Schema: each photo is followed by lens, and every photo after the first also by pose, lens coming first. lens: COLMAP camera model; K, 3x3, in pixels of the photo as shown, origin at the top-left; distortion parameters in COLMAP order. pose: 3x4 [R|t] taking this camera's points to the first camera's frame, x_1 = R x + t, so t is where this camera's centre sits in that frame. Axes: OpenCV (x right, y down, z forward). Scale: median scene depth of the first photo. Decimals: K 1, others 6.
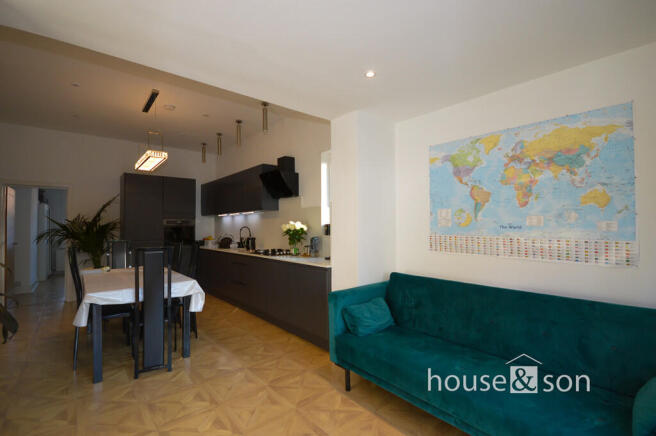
lens RADIAL K [[292.0, 0, 328.0], [0, 292.0, 218.0], [0, 0, 1]] dist [0.003337, 0.000092]
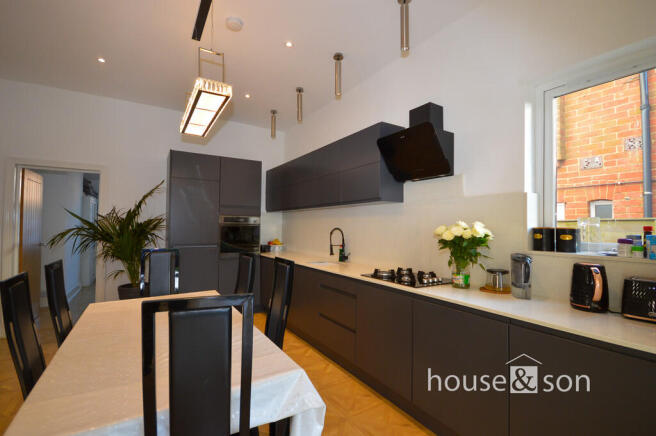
lens RADIAL K [[292.0, 0, 328.0], [0, 292.0, 218.0], [0, 0, 1]] dist [0.003337, 0.000092]
pose [[0.988957, 0.013593, -0.147578, -0.214294], [-0.013718, 0.999906, 0.000165, 0.007071], [0.147566, 0.001861, 0.989050, 0.363611]]
